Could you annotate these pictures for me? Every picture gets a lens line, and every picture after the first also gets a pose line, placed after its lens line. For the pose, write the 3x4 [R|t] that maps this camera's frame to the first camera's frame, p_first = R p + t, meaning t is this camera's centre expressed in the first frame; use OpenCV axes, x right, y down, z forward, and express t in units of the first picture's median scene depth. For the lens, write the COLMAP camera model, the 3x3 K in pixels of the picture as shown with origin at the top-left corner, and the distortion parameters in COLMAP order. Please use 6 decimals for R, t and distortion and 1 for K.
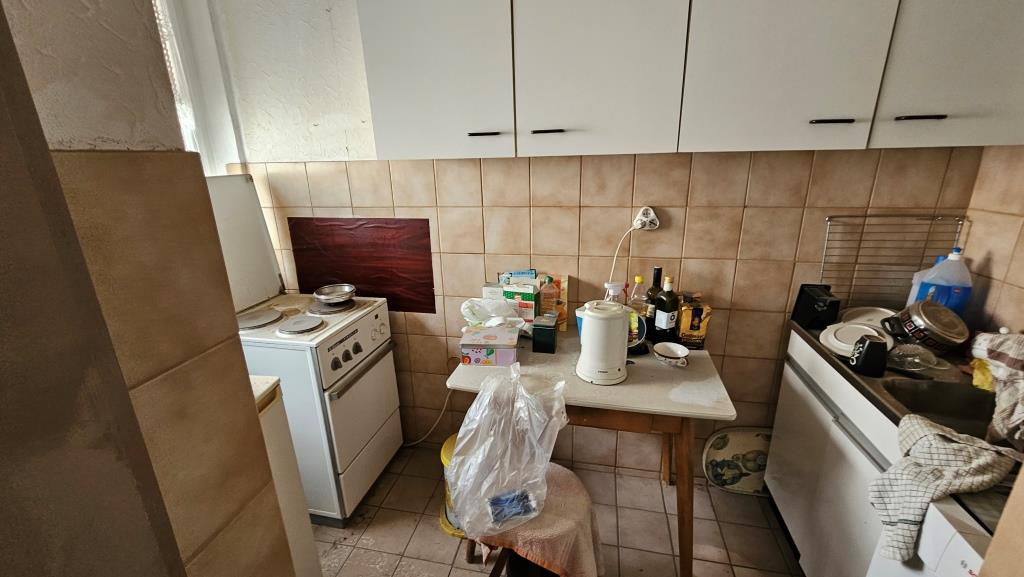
lens RADIAL K [[423.6, 0, 507.8], [0, 423.6, 284.8], [0, 0, 1]] dist [0.000362, 0.000575]
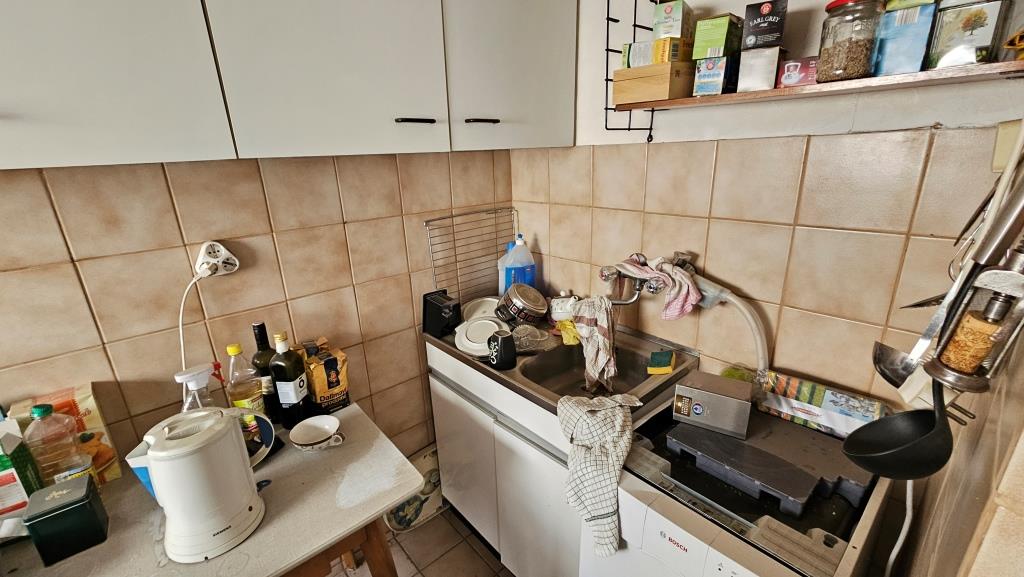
lens RADIAL K [[423.6, 0, 507.8], [0, 423.6, 284.8], [0, 0, 1]] dist [0.000362, 0.000575]
pose [[0.591435, -0.246646, 0.767705, 0.085367], [0.258799, 0.959765, 0.108973, -0.078337], [-0.763694, 0.134230, 0.631470, 0.258727]]
